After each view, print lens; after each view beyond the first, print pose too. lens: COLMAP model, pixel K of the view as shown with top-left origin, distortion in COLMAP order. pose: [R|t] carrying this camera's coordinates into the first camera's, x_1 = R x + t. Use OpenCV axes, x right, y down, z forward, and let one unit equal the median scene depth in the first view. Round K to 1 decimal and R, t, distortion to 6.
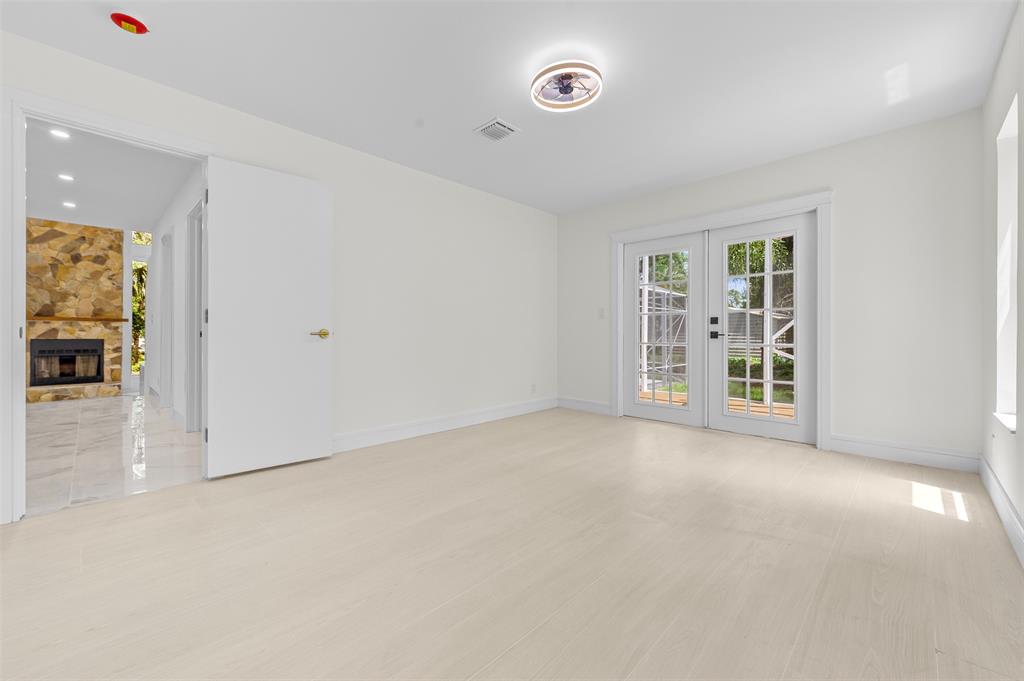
lens RADIAL K [[405.5, 0, 510.4], [0, 405.5, 341.2], [0, 0, 1]] dist [0.002330, -0.000074]
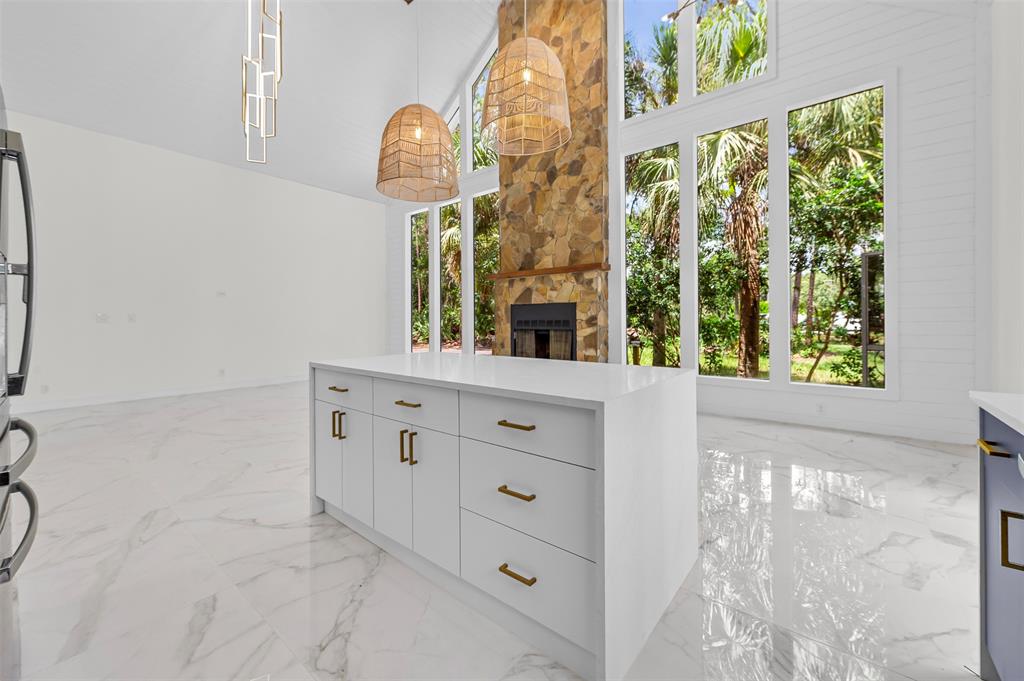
lens RADIAL K [[405.5, 0, 501.4], [0, 405.5, 315.9], [0, 0, 1]] dist [0.002330, -0.000074]
pose [[0.090755, -0.002372, -0.995870, -0.445618], [0.005382, 0.999984, -0.001892, 0.014178], [0.995859, -0.005188, 0.090766, 0.853856]]
